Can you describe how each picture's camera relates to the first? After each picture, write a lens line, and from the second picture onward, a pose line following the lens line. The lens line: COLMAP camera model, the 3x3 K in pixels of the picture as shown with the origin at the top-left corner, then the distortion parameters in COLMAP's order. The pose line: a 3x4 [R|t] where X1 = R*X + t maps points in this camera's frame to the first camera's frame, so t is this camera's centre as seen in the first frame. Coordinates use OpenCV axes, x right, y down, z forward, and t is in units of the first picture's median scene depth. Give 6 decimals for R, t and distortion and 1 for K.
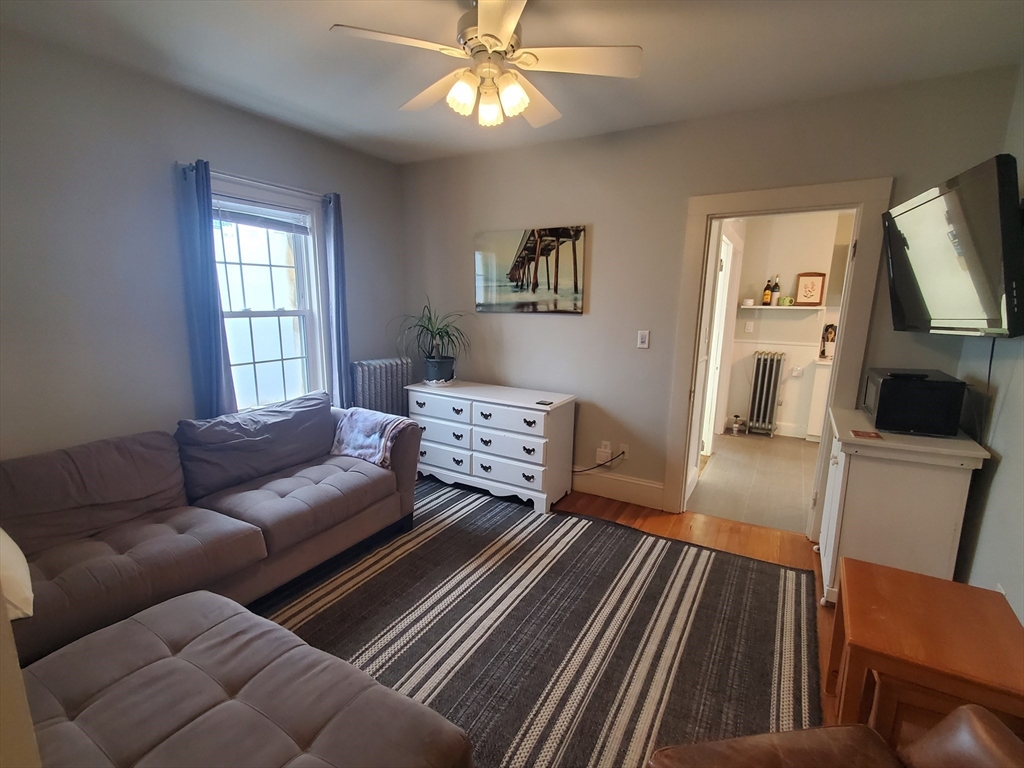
lens RADIAL K [[484.0, 0, 506.5], [0, 484.0, 391.4], [0, 0, 1]] dist [0.000313, 0.000067]
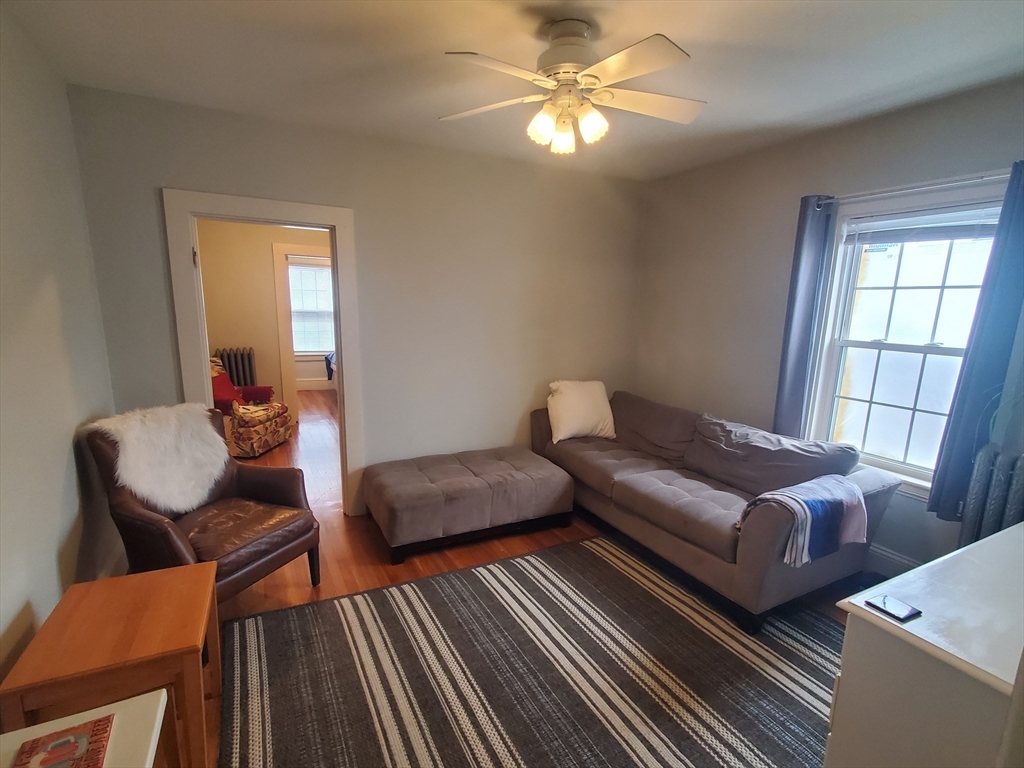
lens RADIAL K [[484.0, 0, 506.5], [0, 484.0, 391.4], [0, 0, 1]] dist [0.000313, 0.000067]
pose [[-0.523902, 0.133451, -0.841259, 0.715385], [-0.193551, 0.943163, 0.270152, -0.244641], [0.829497, 0.304360, -0.468295, 1.142659]]
